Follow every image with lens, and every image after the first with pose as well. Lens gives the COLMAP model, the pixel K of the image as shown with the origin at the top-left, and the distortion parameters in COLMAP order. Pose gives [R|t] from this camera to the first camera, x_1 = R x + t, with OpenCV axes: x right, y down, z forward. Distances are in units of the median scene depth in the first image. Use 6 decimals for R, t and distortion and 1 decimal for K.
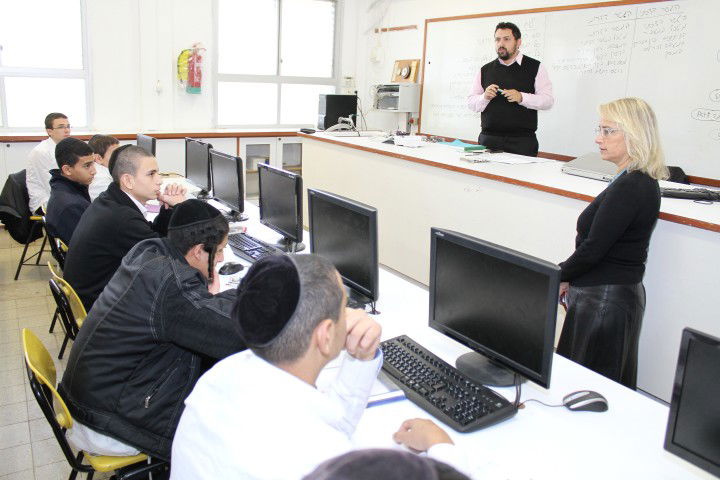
lens RADIAL K [[608.1, 0, 360.0], [0, 608.1, 240.0], [0, 0, 1]] dist [-0.211535, 0.200382]
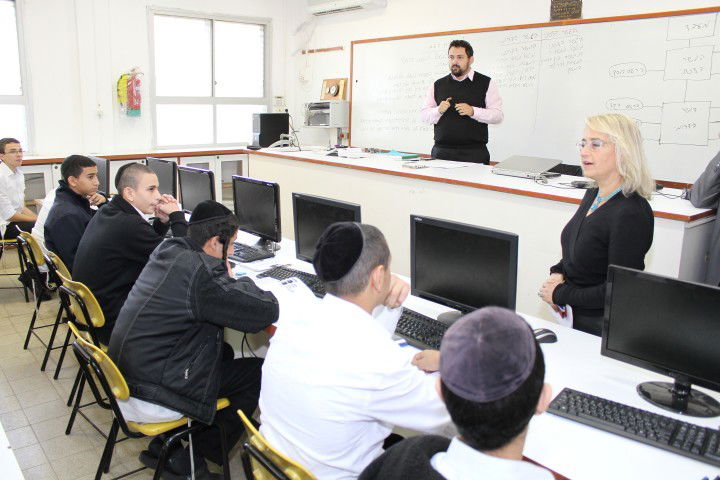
lens RADIAL K [[608.1, 0, 360.0], [0, 608.1, 240.0], [0, 0, 1]] dist [-0.211535, 0.200382]
pose [[0.988397, -0.054432, 0.141804, -0.062007], [0.058231, 0.998043, -0.022776, 0.019911], [-0.140287, 0.030769, 0.989633, -0.087840]]
